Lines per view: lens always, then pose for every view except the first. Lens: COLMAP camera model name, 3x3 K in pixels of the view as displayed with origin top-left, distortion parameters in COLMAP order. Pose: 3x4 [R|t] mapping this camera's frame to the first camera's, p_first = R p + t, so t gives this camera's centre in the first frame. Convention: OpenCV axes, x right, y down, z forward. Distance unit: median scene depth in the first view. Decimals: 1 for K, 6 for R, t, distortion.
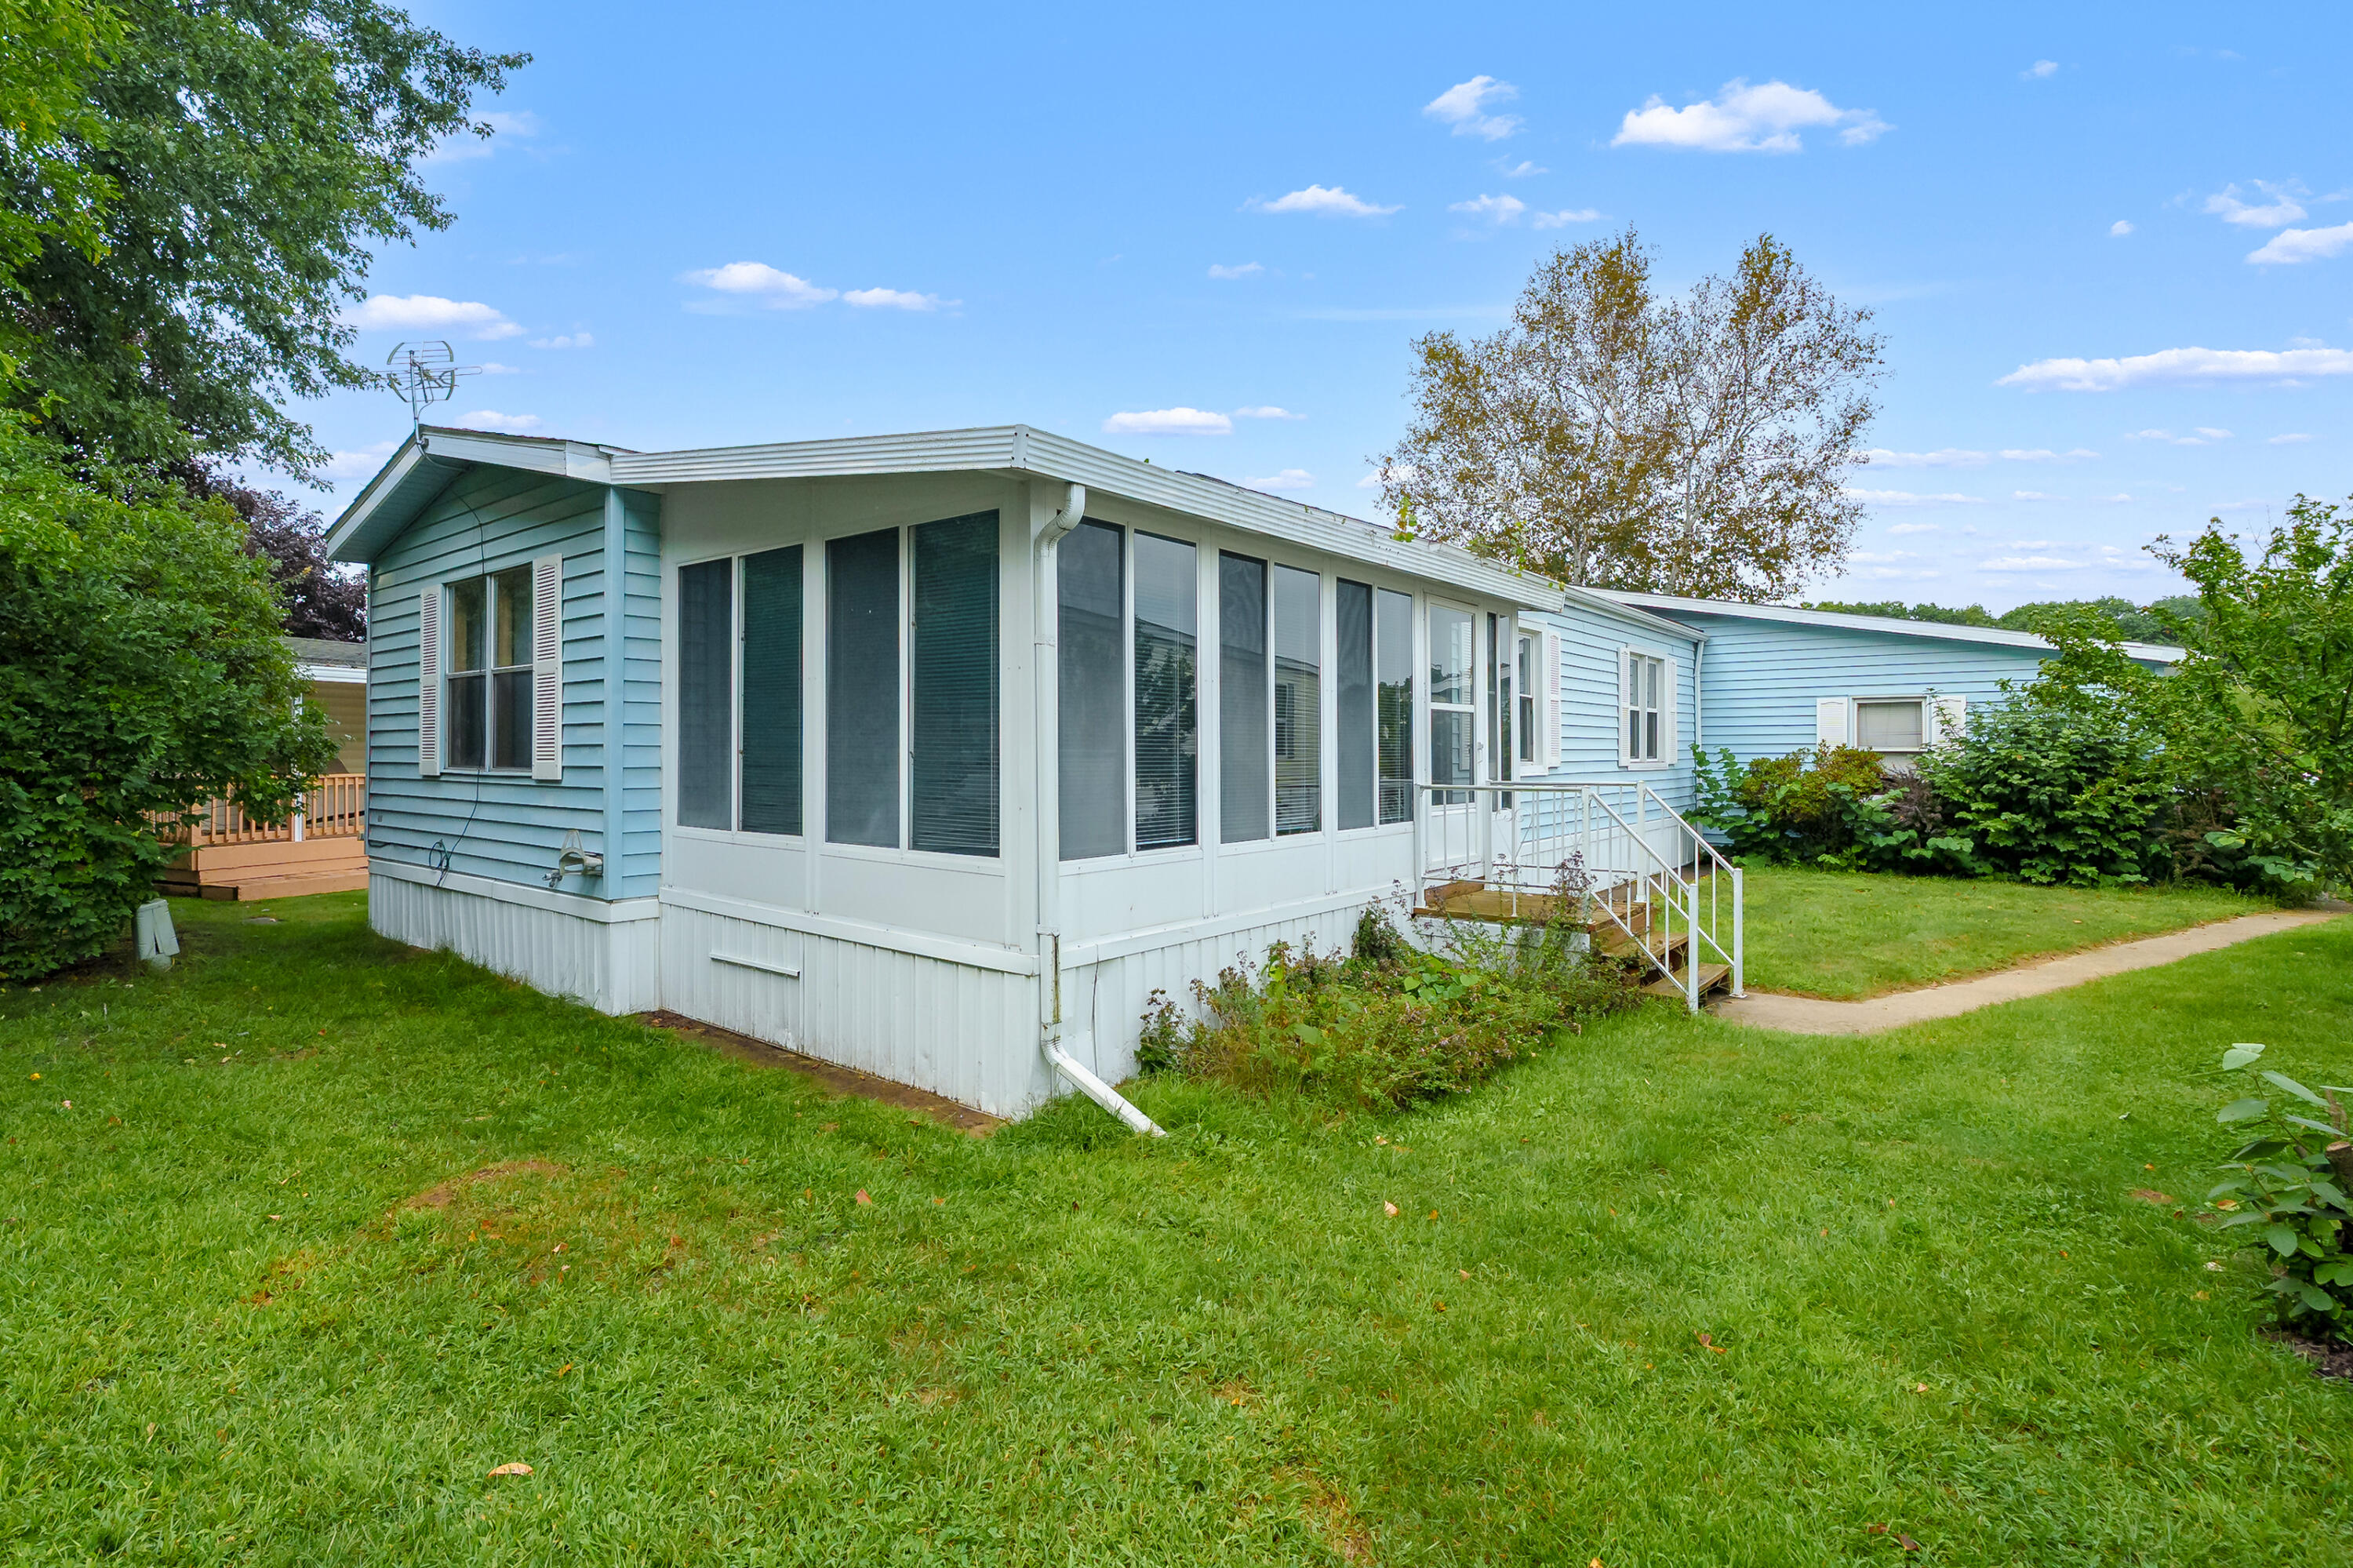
lens RADIAL K [[1082.0, 0, 1176.5], [0, 1082.0, 784.0], [0, 0, 1]] dist [-0.002722, 0.000452]
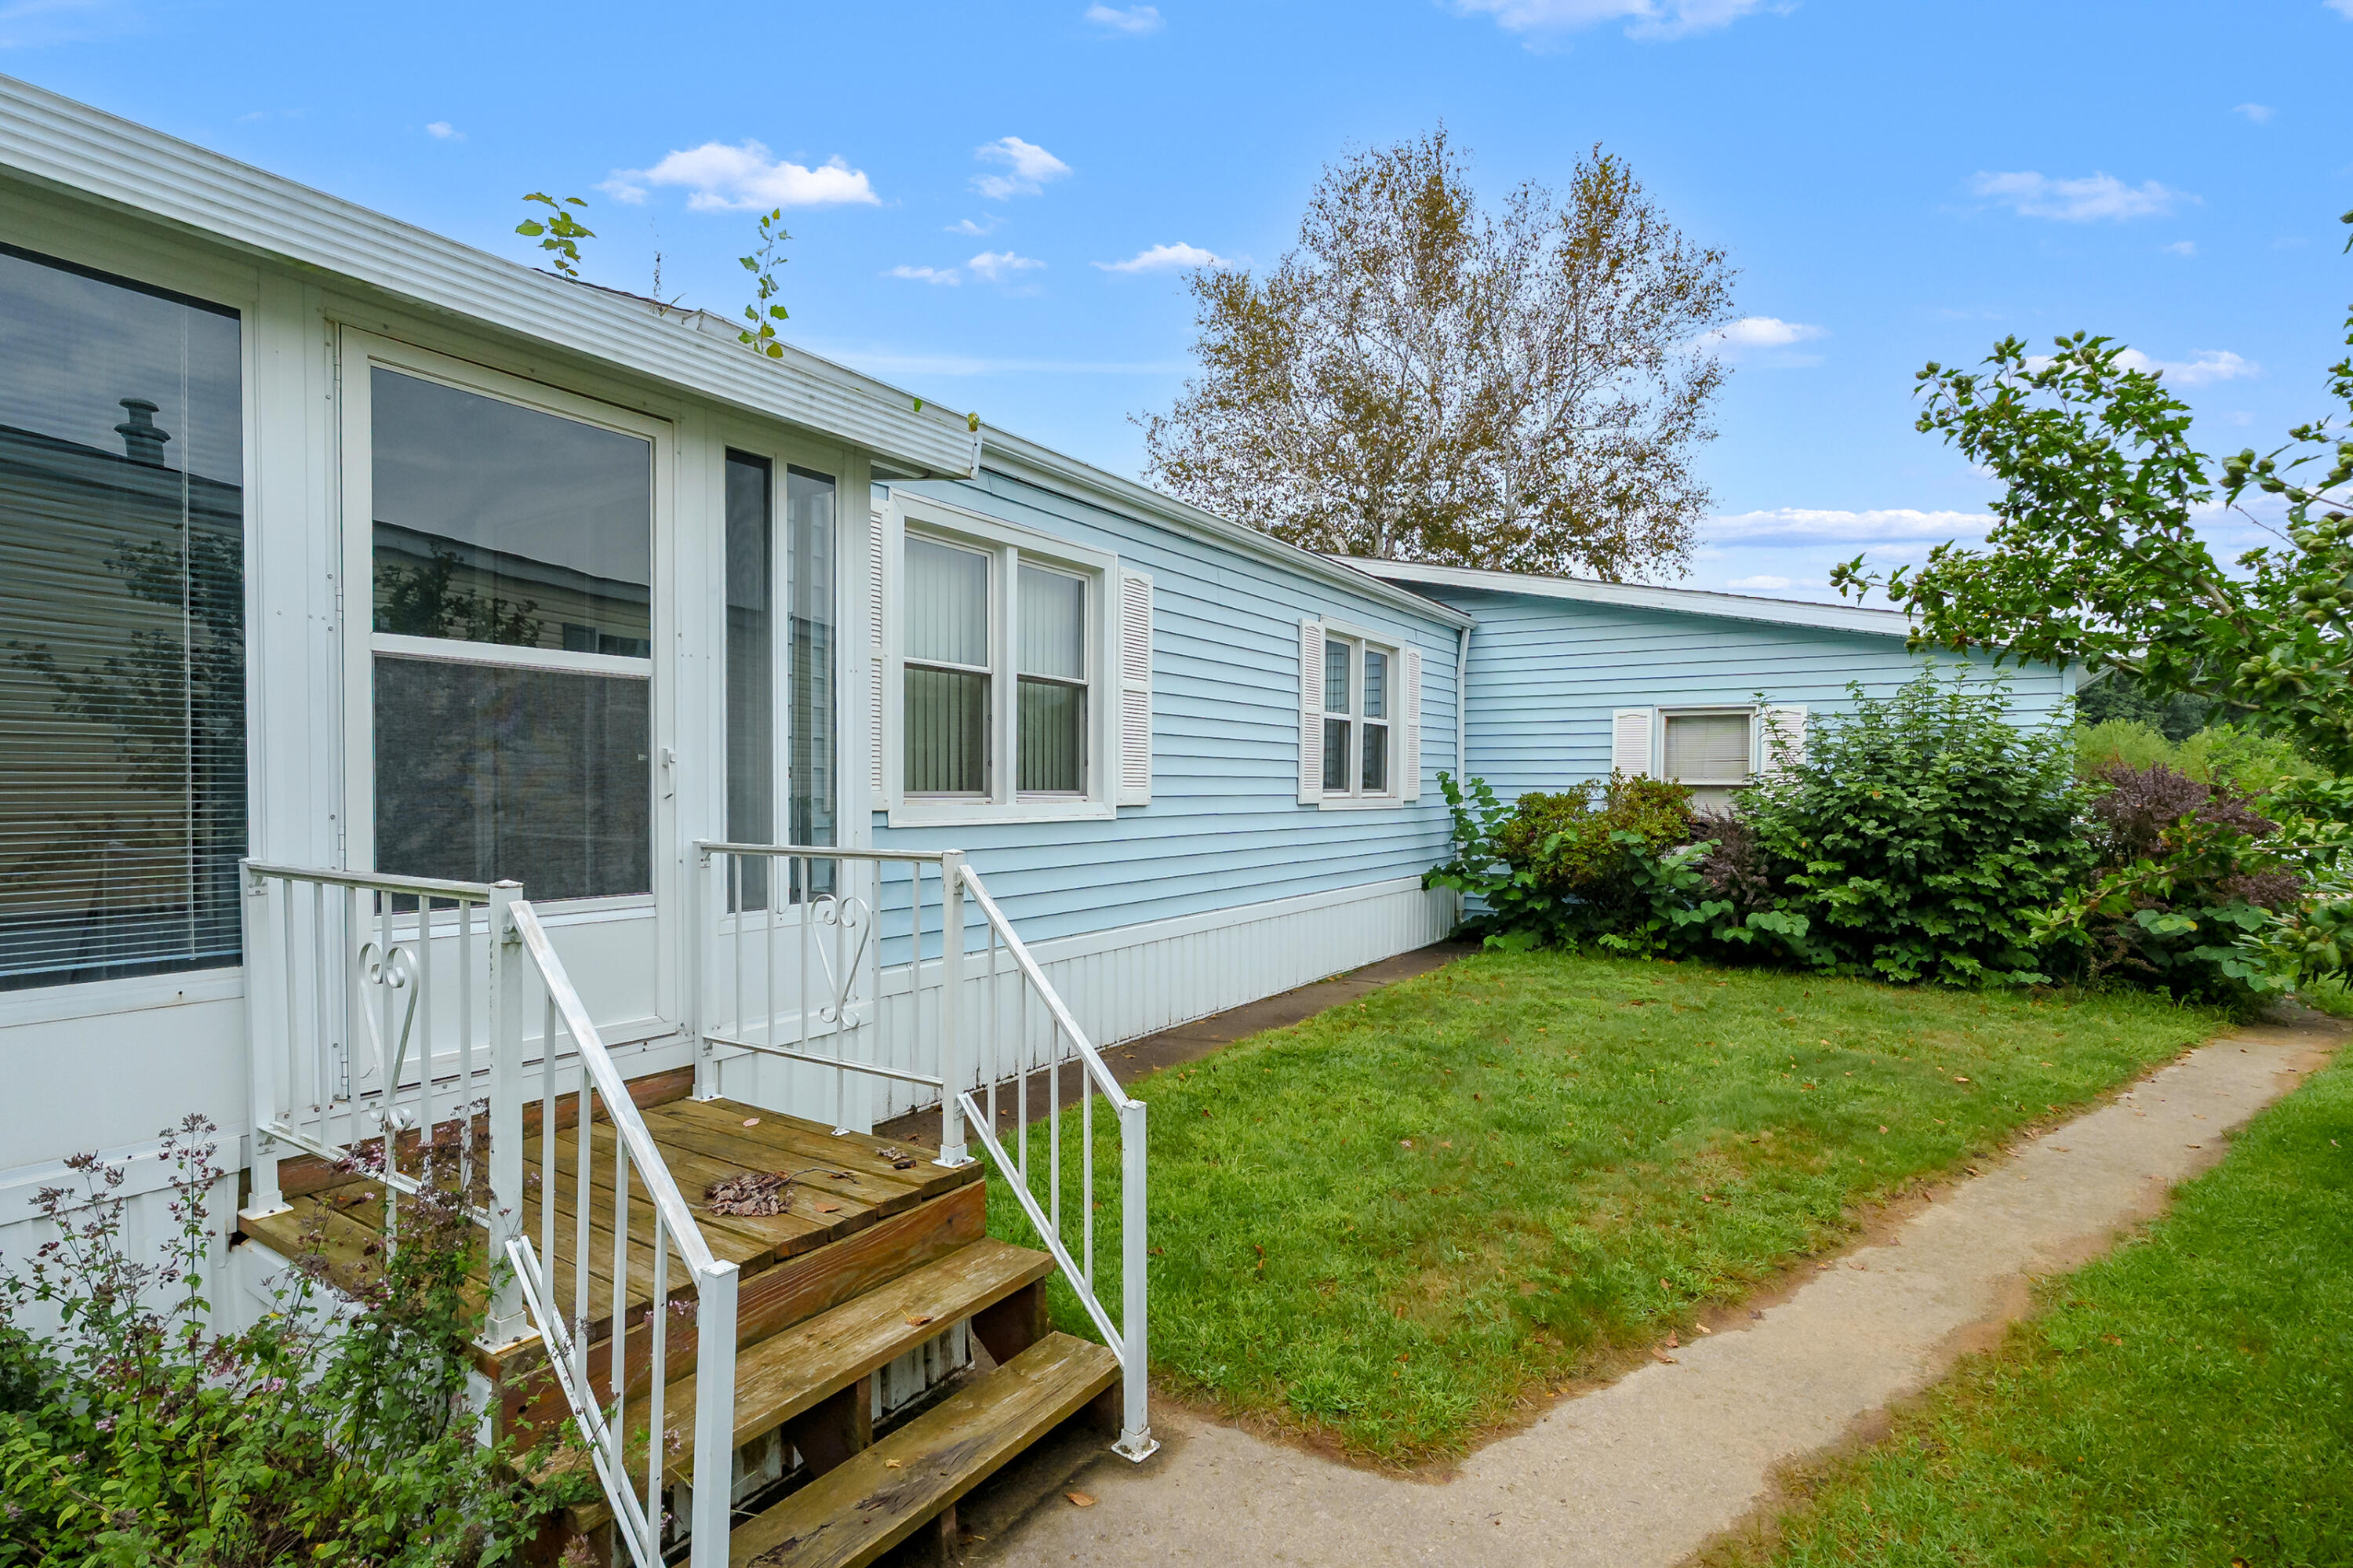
lens RADIAL K [[1107.1, 0, 1182.7], [0, 1107.1, 852.9], [0, 0, 1]] dist [-0.003936, 0.000096]
pose [[0.994634, 0.001798, 0.103444, 0.260428], [-0.005320, 0.999415, 0.033782, -0.008724], [-0.103322, -0.034151, 0.994061, 0.334581]]
